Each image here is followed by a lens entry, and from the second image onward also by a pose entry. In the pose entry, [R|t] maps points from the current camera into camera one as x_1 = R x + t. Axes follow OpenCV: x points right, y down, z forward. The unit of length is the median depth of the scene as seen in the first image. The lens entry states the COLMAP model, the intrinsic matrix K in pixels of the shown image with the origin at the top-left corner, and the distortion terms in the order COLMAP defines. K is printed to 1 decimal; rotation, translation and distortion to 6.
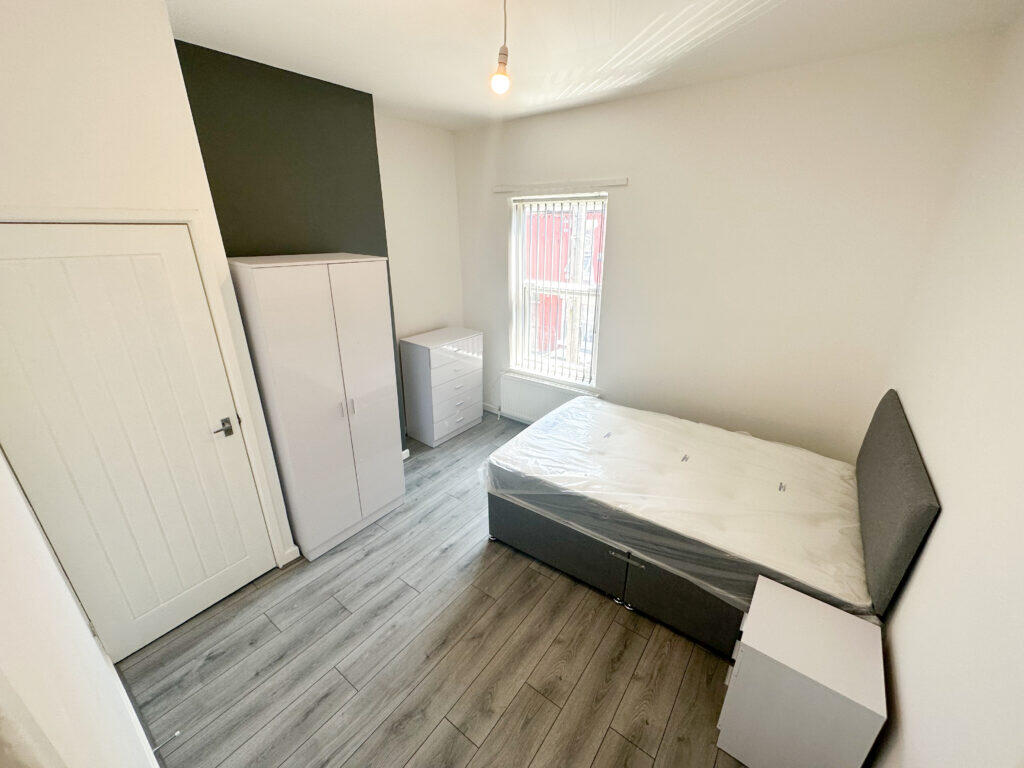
lens RADIAL K [[410.2, 0, 512.0], [0, 410.2, 384.0], [0, 0, 1]] dist [0.000035, 0.000006]
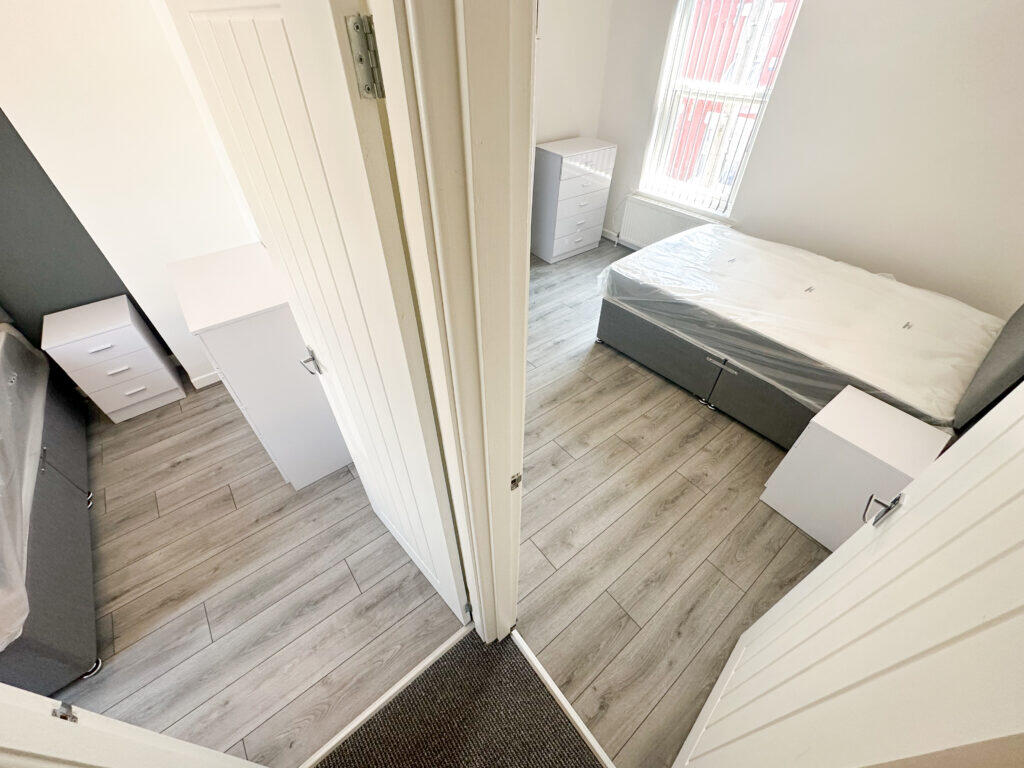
lens RADIAL K [[412.3, 0, 512.0], [0, 412.3, 384.0], [0, 0, 1]] dist [-0.000635, -0.000150]
pose [[0.965863, 0.176704, -0.189433, -0.043201], [-0.098864, 0.927333, 0.360942, 0.096758], [0.239447, -0.329893, 0.913146, -0.153437]]
